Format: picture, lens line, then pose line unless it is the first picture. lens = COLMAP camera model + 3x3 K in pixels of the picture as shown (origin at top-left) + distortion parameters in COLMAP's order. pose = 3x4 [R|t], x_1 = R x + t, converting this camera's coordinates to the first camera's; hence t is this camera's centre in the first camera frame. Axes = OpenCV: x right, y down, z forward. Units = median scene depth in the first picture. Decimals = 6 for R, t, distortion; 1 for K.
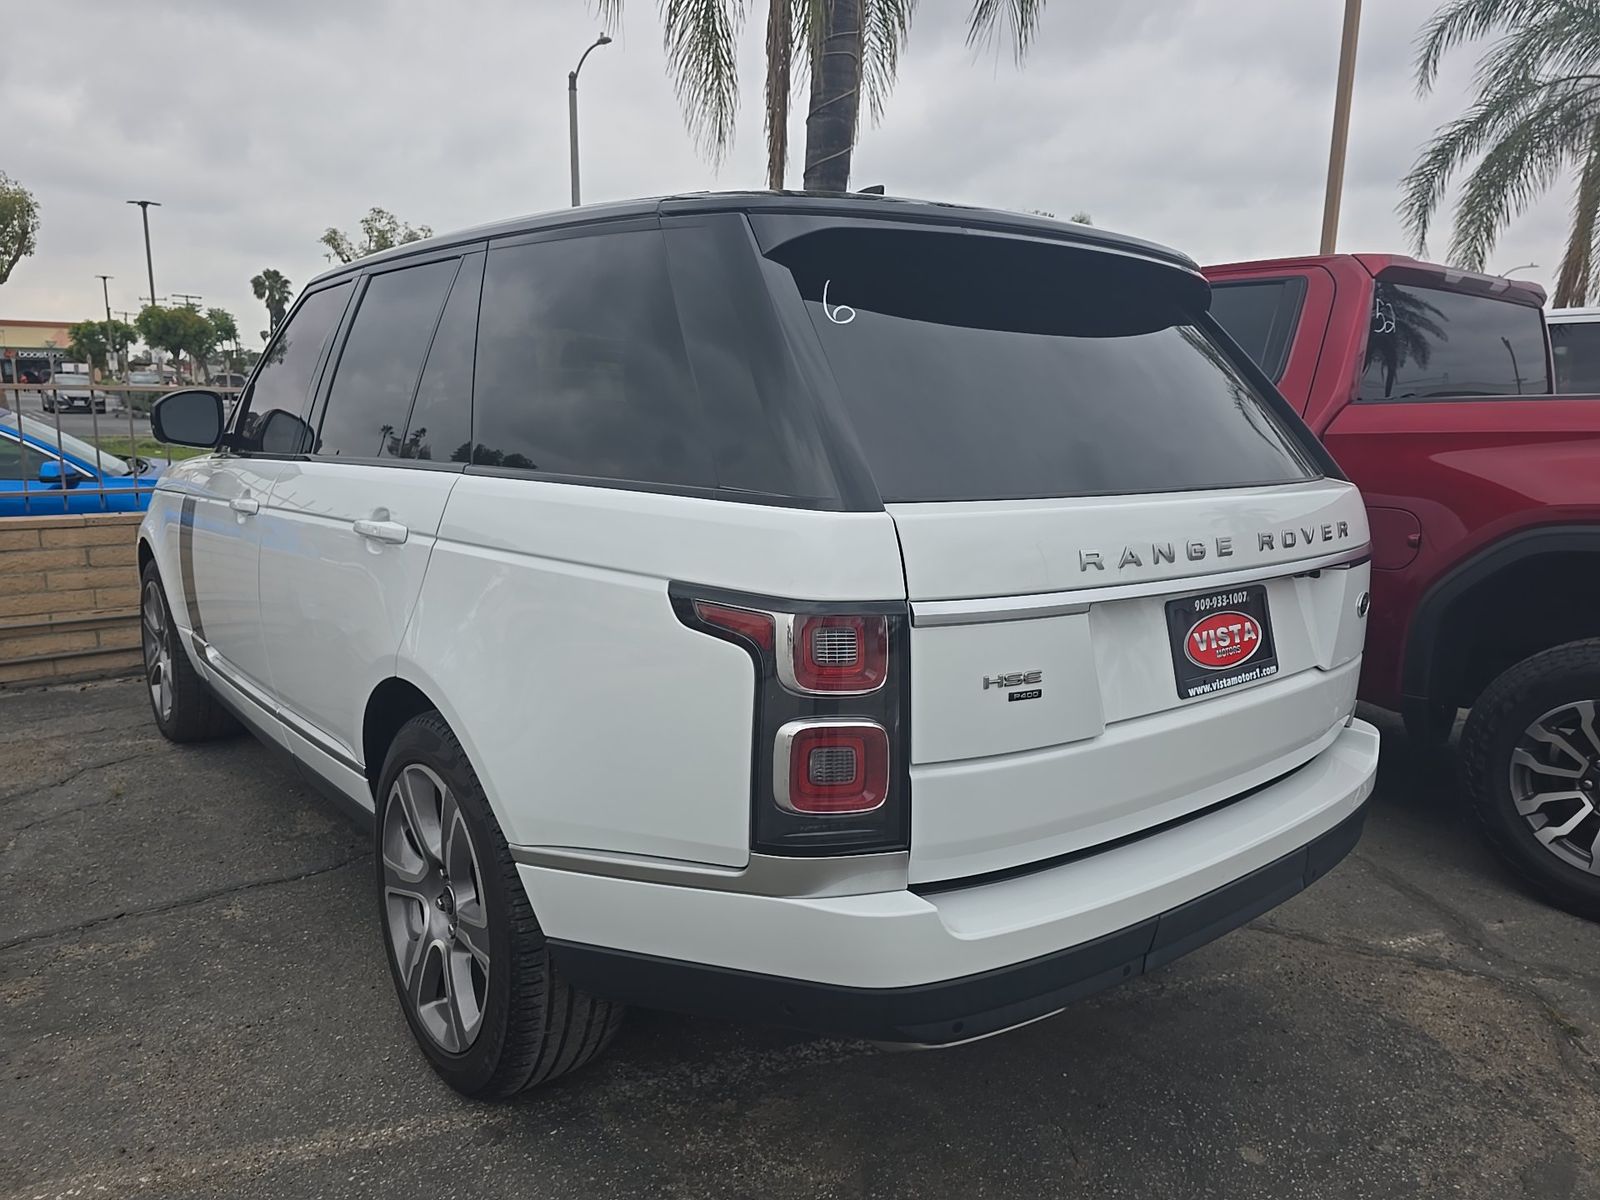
lens RADIAL K [[1122.1, 0, 815.5], [0, 1122.1, 606.2], [0, 0, 1]] dist [0.006854, 0.001071]
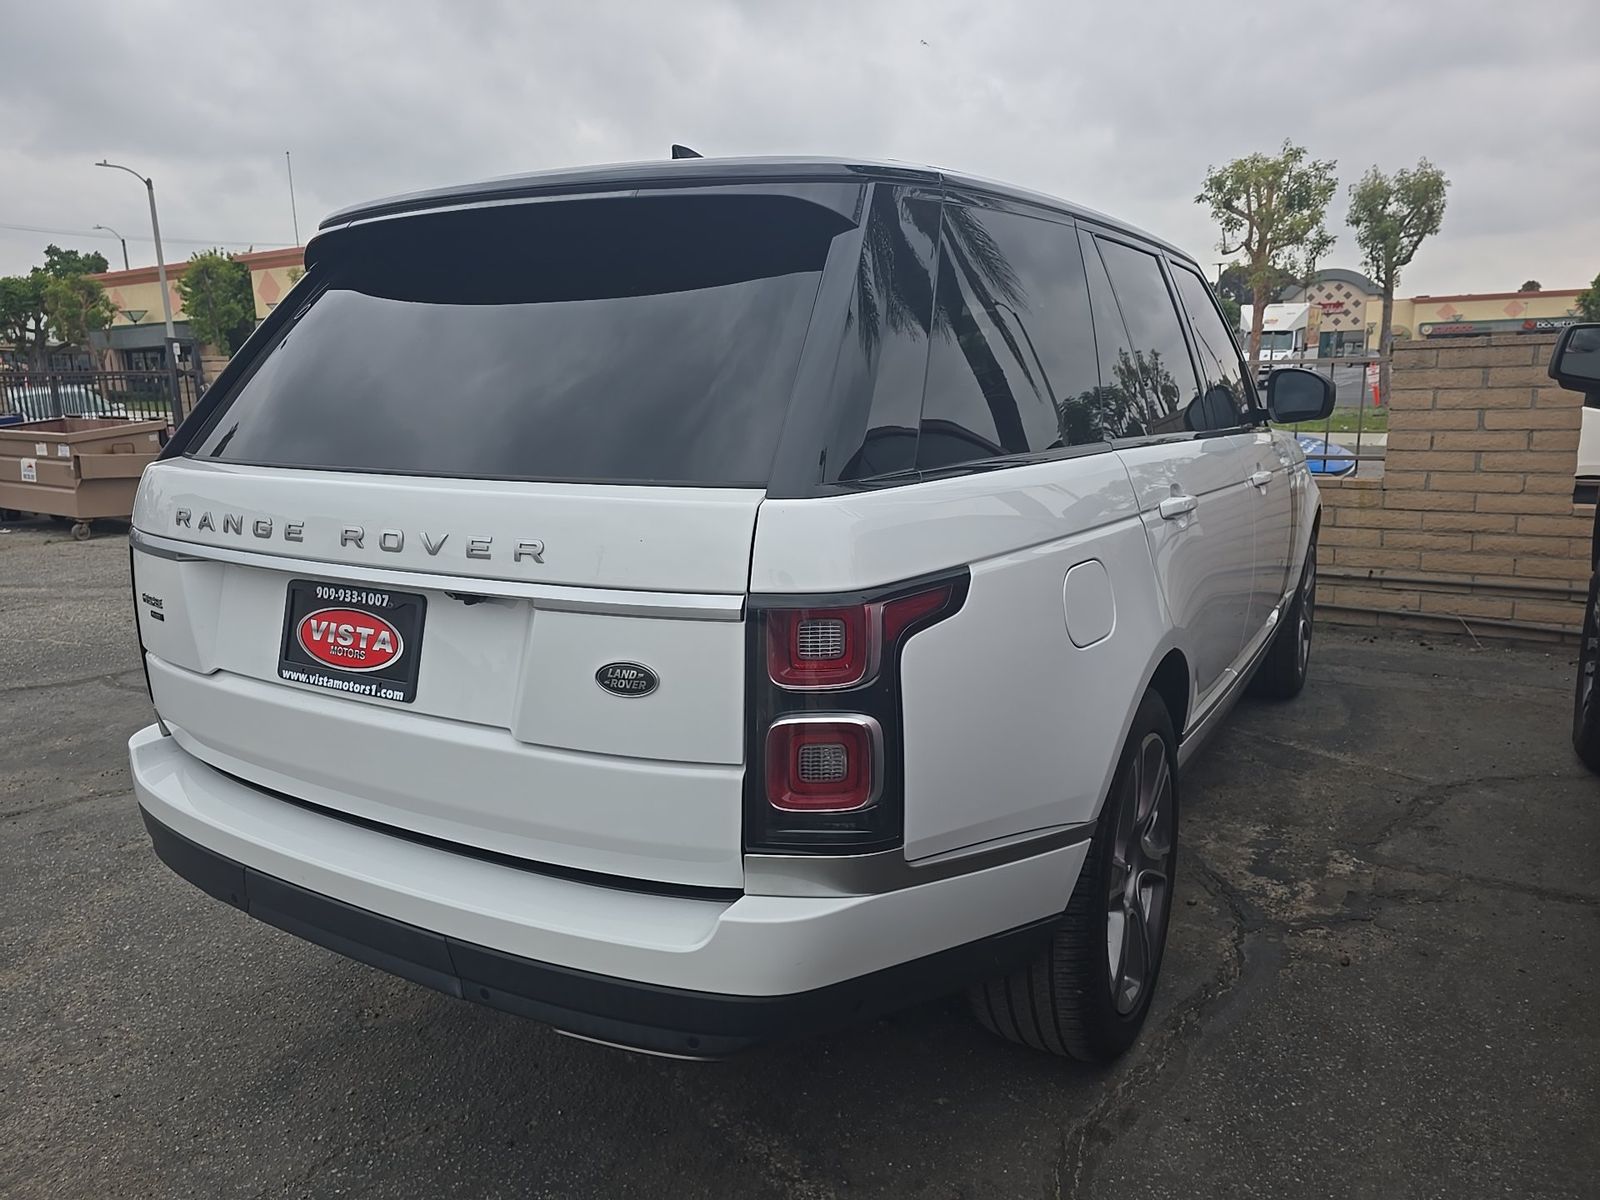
lens RADIAL K [[1122.1, 0, 815.5], [0, 1122.1, 606.2], [0, 0, 1]] dist [0.006854, 0.001071]
pose [[0.338609, 0.174947, -0.924520, 1.336291], [-0.149186, 0.980116, 0.130828, -0.172303], [0.929025, 0.093626, 0.357976, 1.032079]]
